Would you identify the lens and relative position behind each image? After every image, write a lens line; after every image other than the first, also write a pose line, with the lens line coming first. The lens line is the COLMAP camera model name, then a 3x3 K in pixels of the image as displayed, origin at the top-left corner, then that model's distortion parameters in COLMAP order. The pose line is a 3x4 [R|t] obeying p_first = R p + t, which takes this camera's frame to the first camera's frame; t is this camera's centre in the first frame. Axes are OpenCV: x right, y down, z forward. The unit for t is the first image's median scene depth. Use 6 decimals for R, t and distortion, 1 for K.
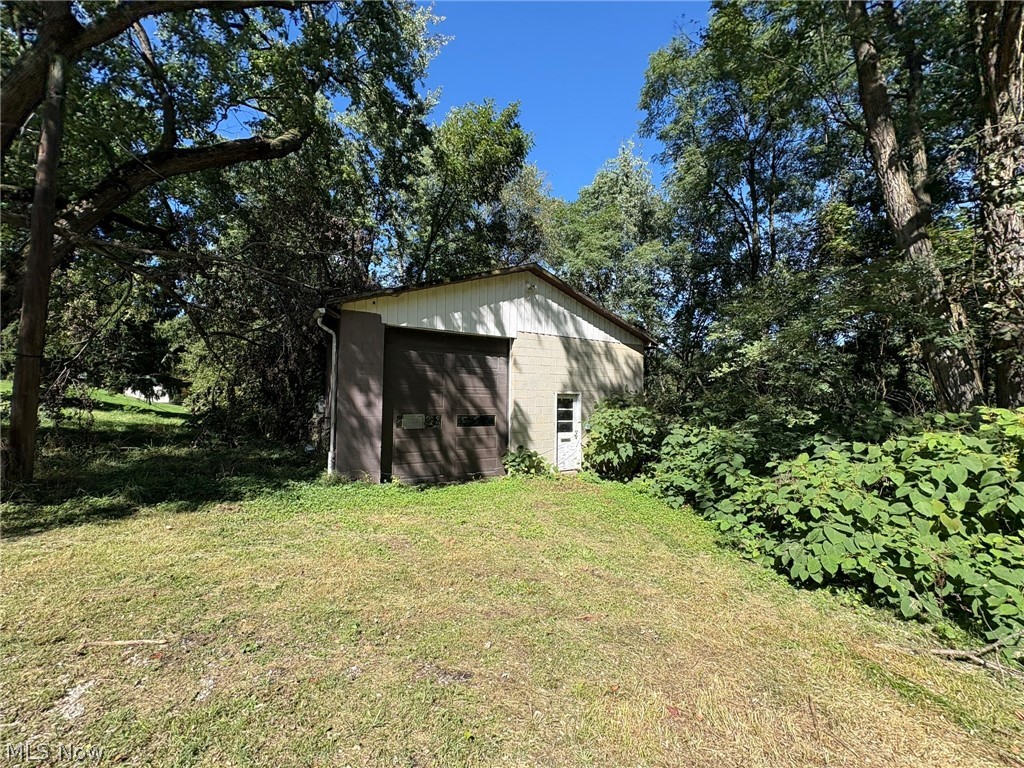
lens RADIAL K [[407.4, 0, 516.5], [0, 407.4, 389.2], [0, 0, 1]] dist [-0.000216, 0.000300]
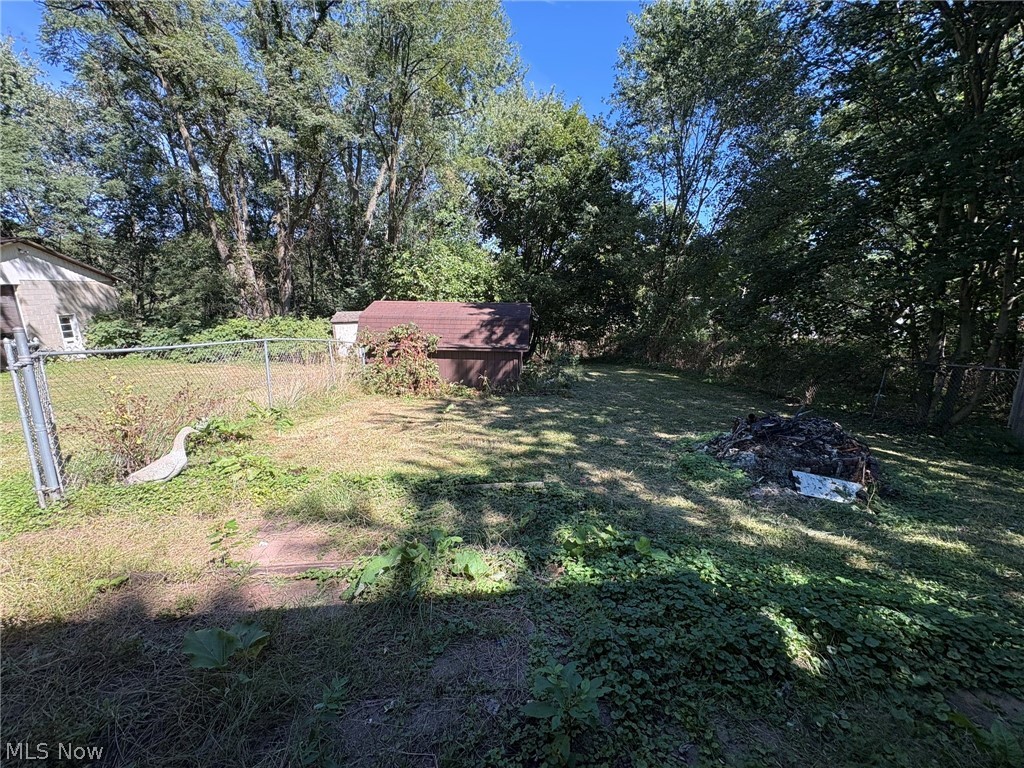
lens RADIAL K [[407.4, 0, 511.4], [0, 407.4, 382.6], [0, 0, 1]] dist [-0.000216, 0.000300]
pose [[0.435775, -0.212939, 0.874504, -0.675126], [-0.017147, 0.969470, 0.244608, -0.179567], [-0.899892, -0.121589, 0.418819, -1.582247]]
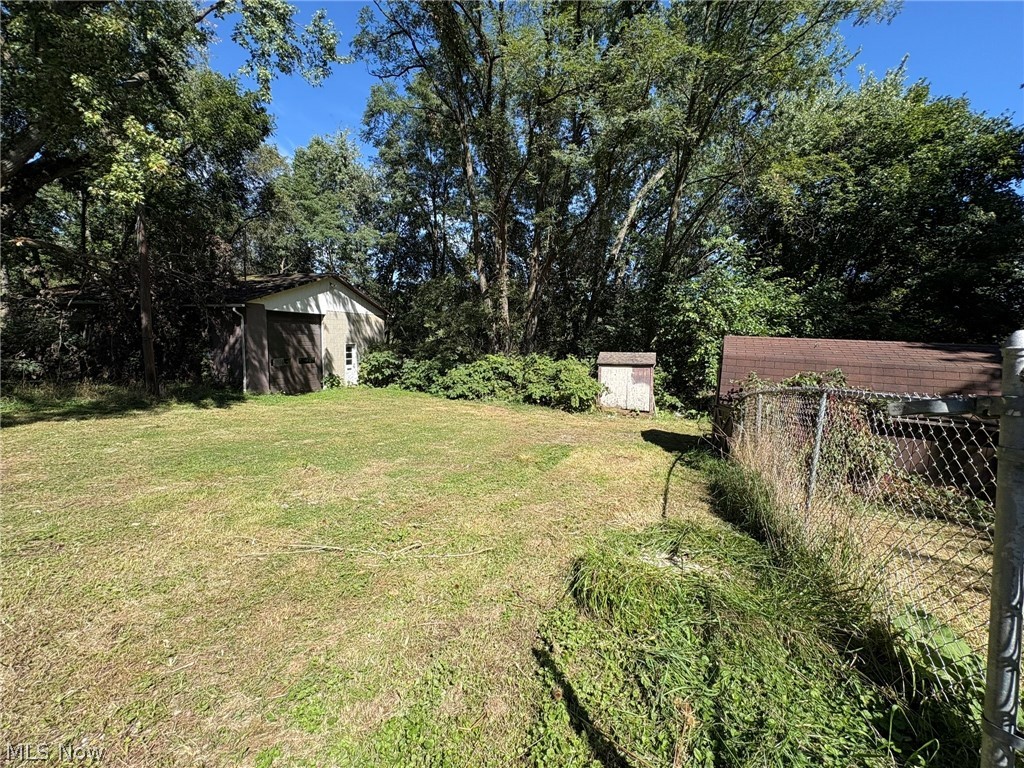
lens RADIAL K [[407.4, 0, 507.8], [0, 407.4, 380.9], [0, 0, 1]] dist [-0.000216, 0.000300]
pose [[0.748147, -0.061979, 0.660632, -0.625271], [-0.037543, 0.990079, 0.135404, -0.108271], [-0.662470, -0.126104, 0.738397, -0.939794]]
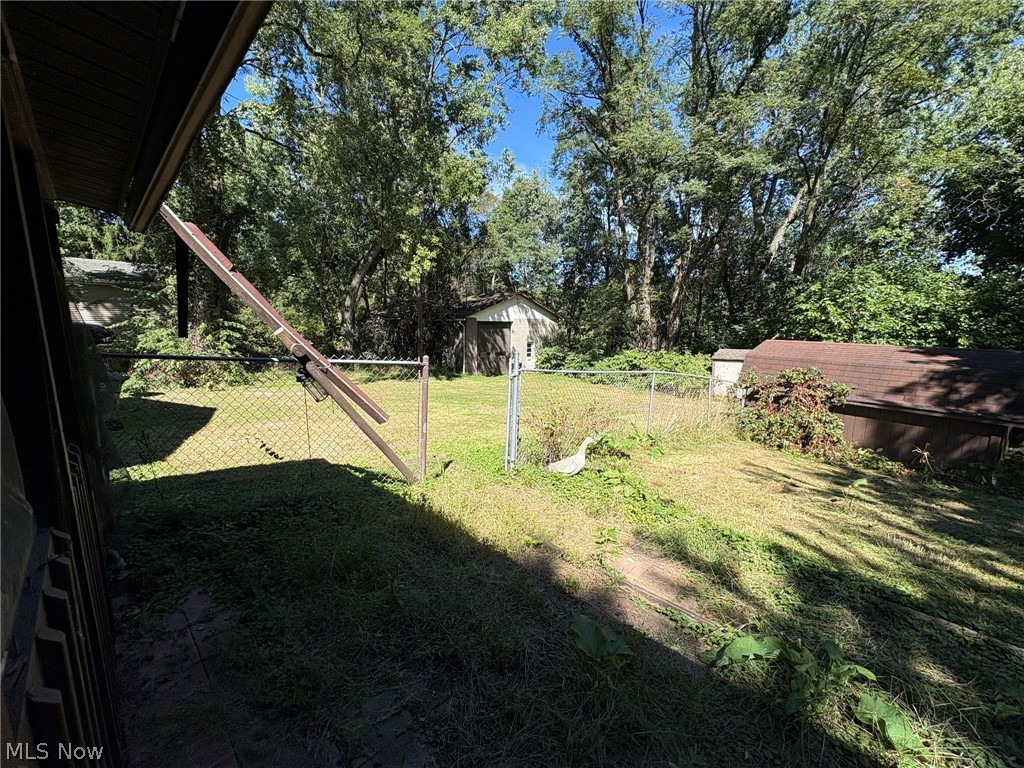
lens RADIAL K [[407.4, 0, 513.6], [0, 407.4, 383.1], [0, 0, 1]] dist [-0.000216, 0.000300]
pose [[0.966517, -0.042593, 0.253042, -0.685679], [-0.001438, 0.985214, 0.171324, -0.183686], [-0.256598, -0.165951, 0.952165, -1.569184]]
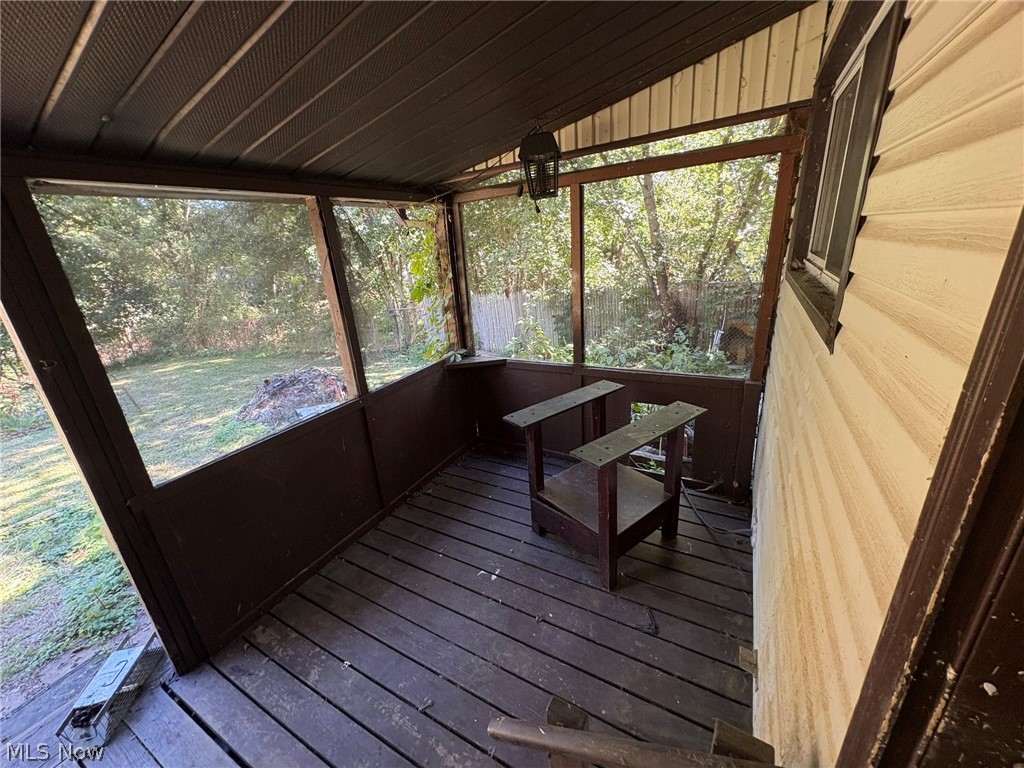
lens RADIAL K [[407.4, 0, 515.4], [0, 407.4, 383.3], [0, 0, 1]] dist [-0.000216, 0.000300]
pose [[-0.506214, -0.277009, 0.816709, -0.882112], [0.034817, 0.939674, 0.340296, -0.235274], [-0.861705, 0.200698, -0.466031, -1.696656]]
